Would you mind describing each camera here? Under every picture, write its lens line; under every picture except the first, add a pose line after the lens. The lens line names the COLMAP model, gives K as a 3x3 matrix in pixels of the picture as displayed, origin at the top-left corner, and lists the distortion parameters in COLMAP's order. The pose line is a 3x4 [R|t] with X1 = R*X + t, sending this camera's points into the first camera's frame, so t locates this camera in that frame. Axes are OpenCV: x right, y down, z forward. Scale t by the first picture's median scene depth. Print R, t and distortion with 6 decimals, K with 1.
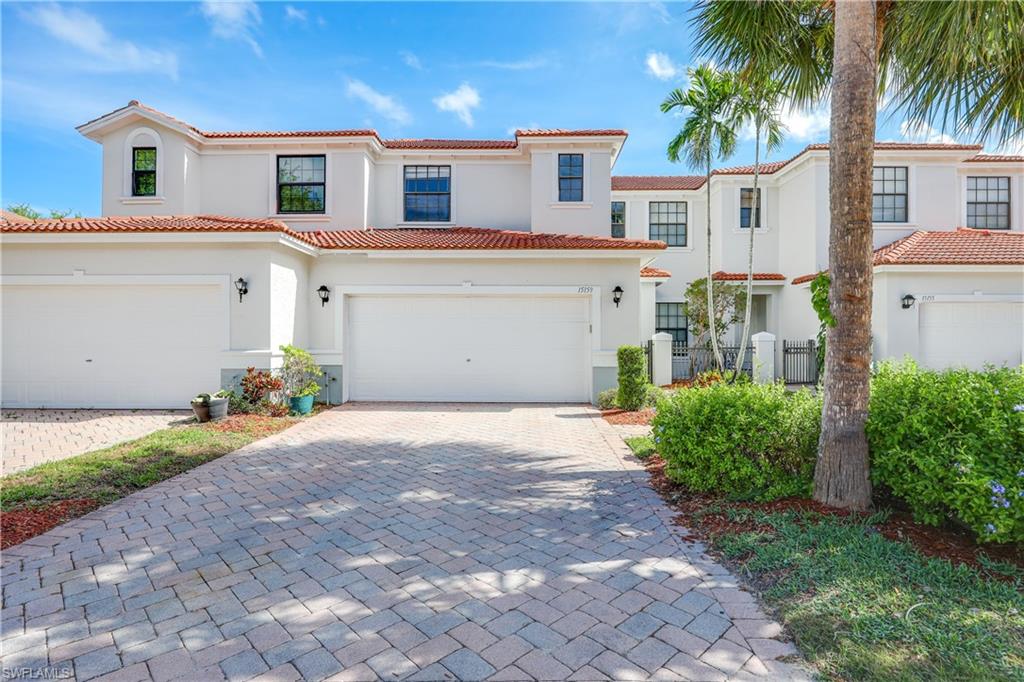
lens RADIAL K [[520.2, 0, 512.0], [0, 520.2, 350.3], [0, 0, 1]] dist [0.001117, -0.000205]
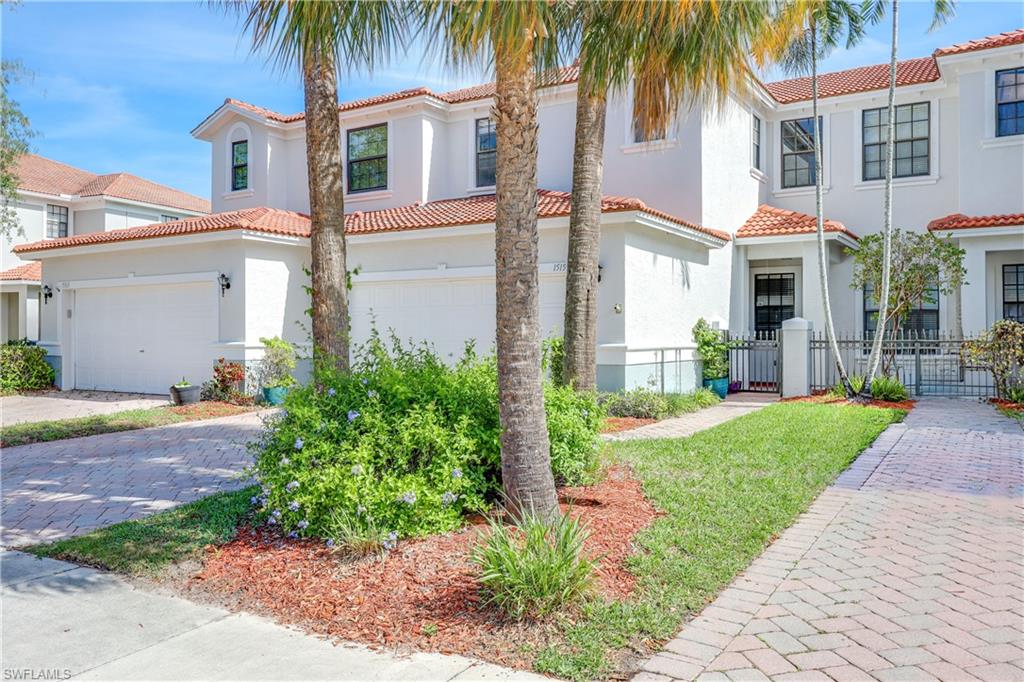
lens RADIAL K [[810.6, 0, 512.0], [0, 810.6, 341.0], [0, 0, 1]] dist [0.001967, 0.002310]
pose [[0.866066, -0.001822, -0.499927, 0.519823], [-0.003247, 0.999952, -0.009268, 0.006979], [0.499919, 0.009650, 0.866018, -0.084944]]
